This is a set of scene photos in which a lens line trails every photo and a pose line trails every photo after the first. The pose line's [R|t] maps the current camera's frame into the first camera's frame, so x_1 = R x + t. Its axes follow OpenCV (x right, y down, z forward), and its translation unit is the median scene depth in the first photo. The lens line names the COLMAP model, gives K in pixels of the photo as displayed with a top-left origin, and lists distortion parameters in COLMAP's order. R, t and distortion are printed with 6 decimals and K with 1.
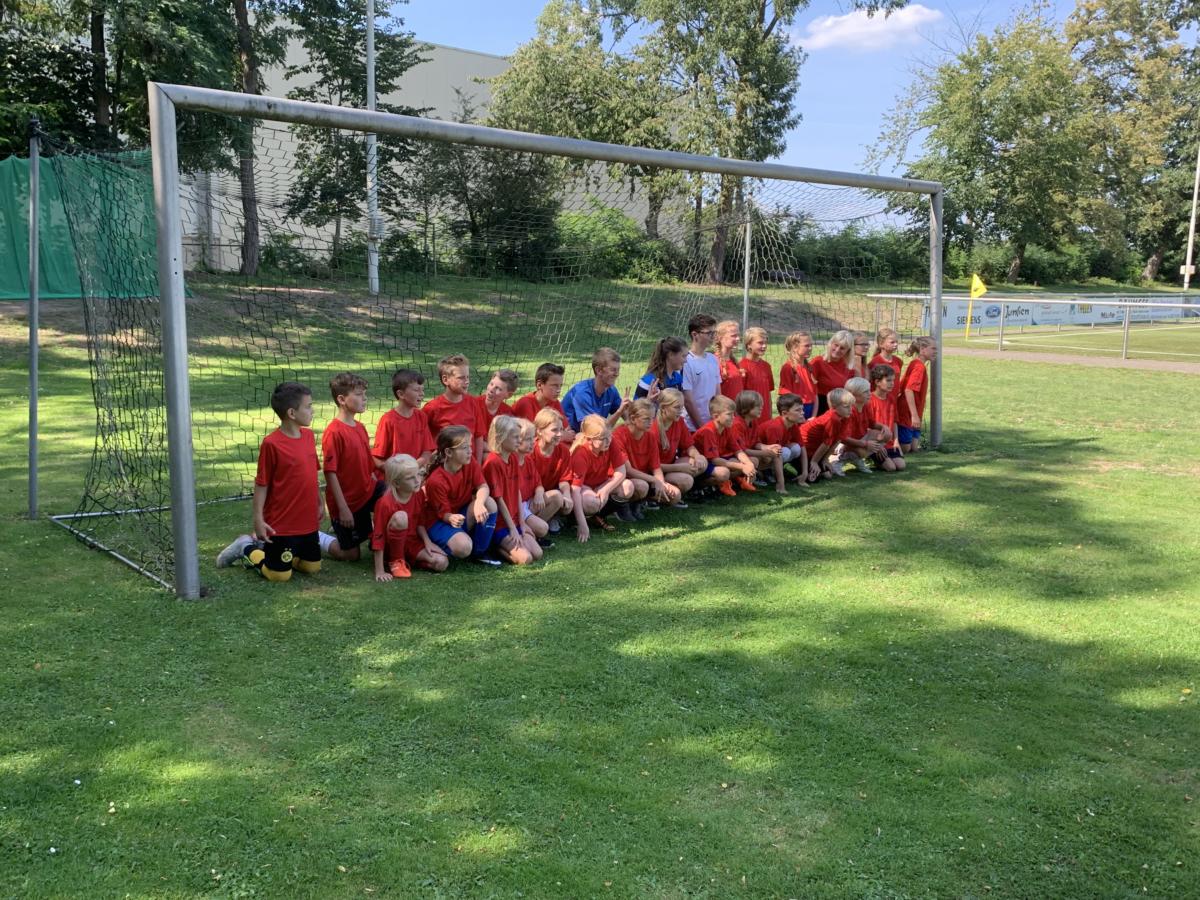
lens RADIAL K [[1106.2, 0, 600.0], [0, 1106.2, 450.0], [0, 0, 1]] dist [0.048030, -0.097931]
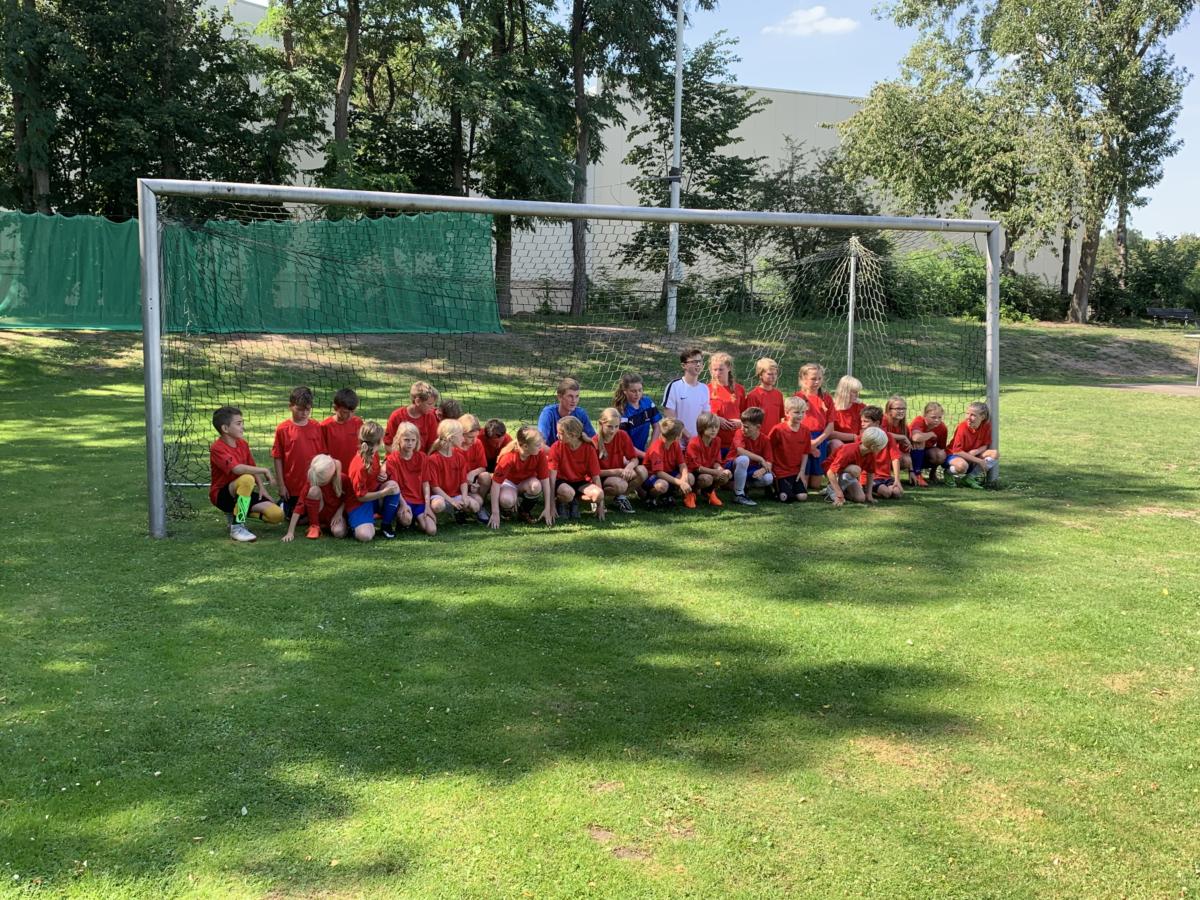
lens RADIAL K [[1106.2, 0, 600.0], [0, 1106.2, 450.0], [0, 0, 1]] dist [0.048030, -0.097931]
pose [[0.924114, 0.046609, -0.379262, 0.112691], [-0.060186, 0.997898, -0.024014, 0.003792], [0.377346, 0.045018, 0.924977, -0.016939]]
